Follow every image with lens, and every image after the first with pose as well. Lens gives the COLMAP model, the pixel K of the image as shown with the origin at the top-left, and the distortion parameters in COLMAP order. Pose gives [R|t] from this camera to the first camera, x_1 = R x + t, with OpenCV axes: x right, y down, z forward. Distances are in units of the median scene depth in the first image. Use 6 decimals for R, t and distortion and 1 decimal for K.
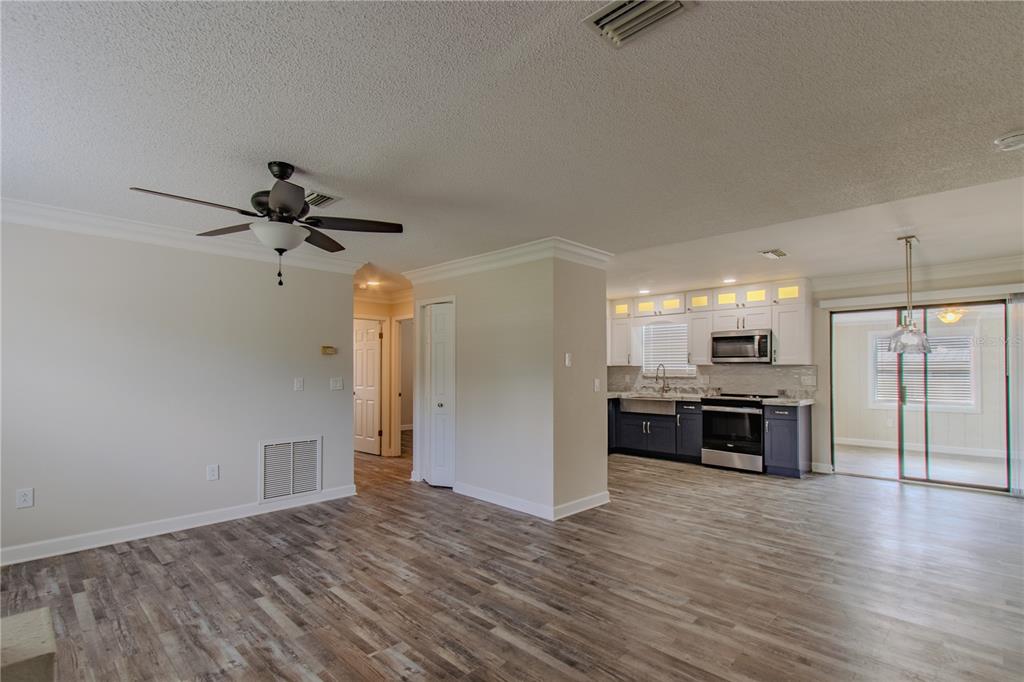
lens RADIAL K [[497.4, 0, 541.6], [0, 497.4, 363.8], [0, 0, 1]] dist [0.008982, -0.000491]
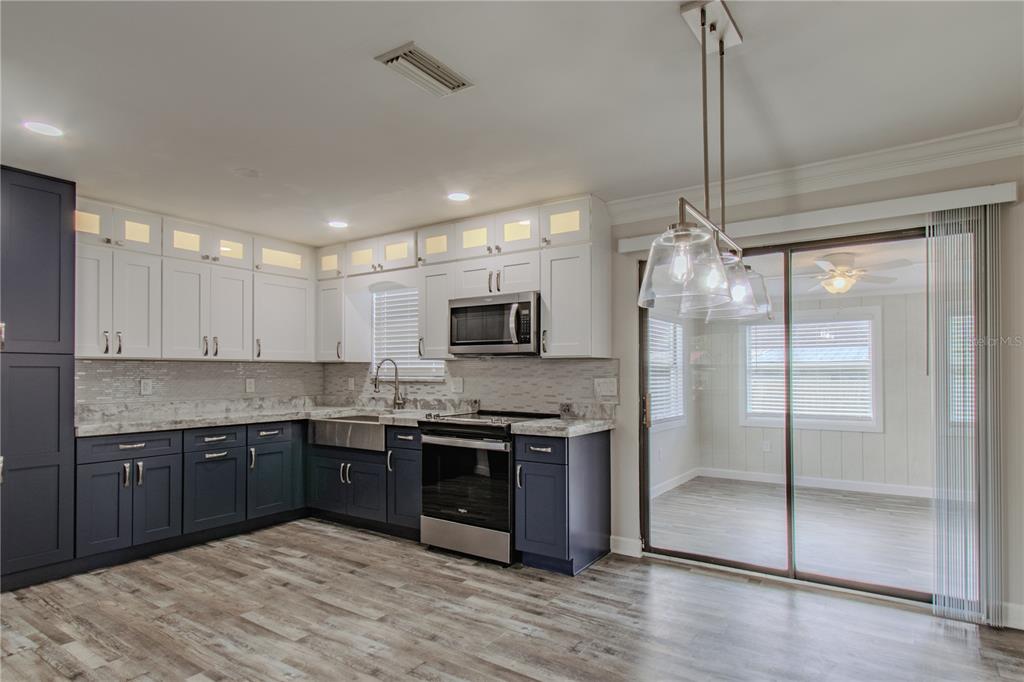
lens RADIAL K [[555.3, 0, 540.5], [0, 555.3, 369.4], [0, 0, 1]] dist [0.015338, 0.000218]
pose [[0.985879, -0.000489, 0.167457, 0.376171], [-0.000286, 0.999989, 0.004607, 0.012479], [-0.167457, -0.004590, 0.985869, 0.423323]]
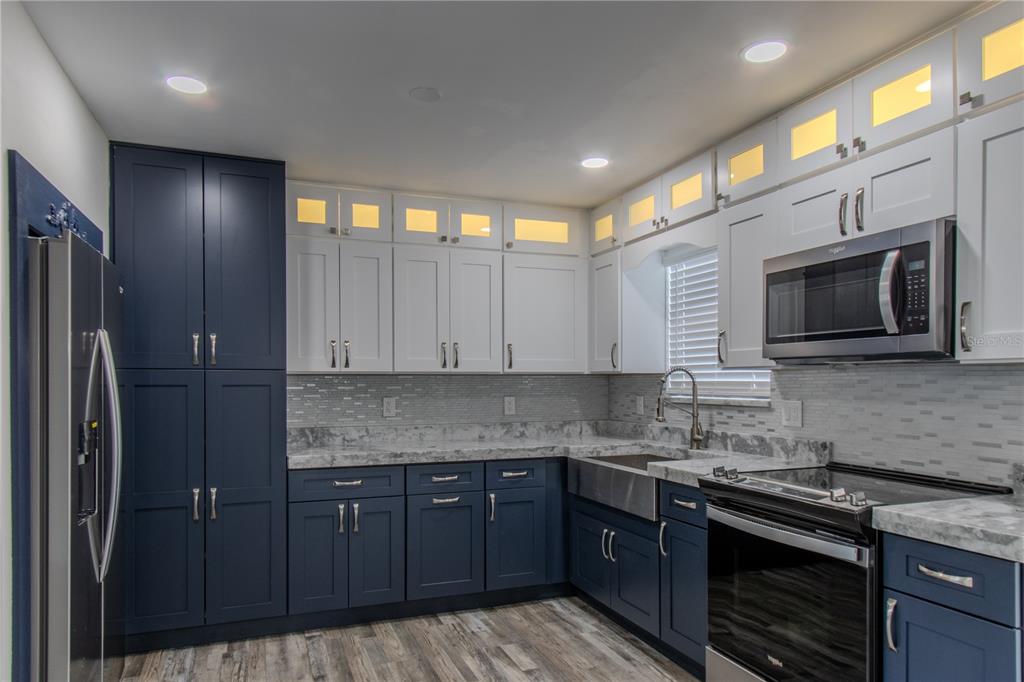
lens RADIAL K [[685.1, 0, 520.4], [0, 685.1, 387.1], [0, 0, 1]] dist [0.012397, 0.000120]
pose [[0.896647, 0.000286, -0.442745, 0.437390], [0.008382, 0.999810, 0.017620, 0.006180], [0.442666, -0.019510, 0.896474, 0.626626]]
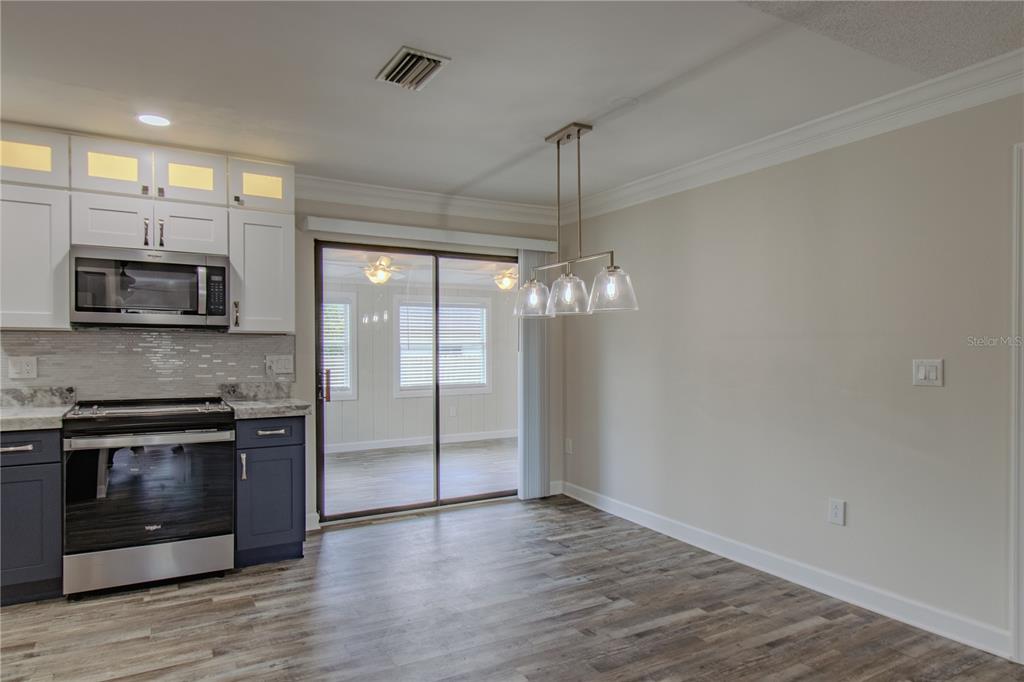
lens RADIAL K [[624.0, 0, 512.5], [0, 624.0, 354.0], [0, 0, 1]] dist [0.022506, -0.000200]
pose [[0.304559, -0.008510, 0.952456, -0.022297], [-0.012029, 0.999846, 0.012780, 0.012257], [-0.952418, -0.015349, 0.304409, 0.586476]]
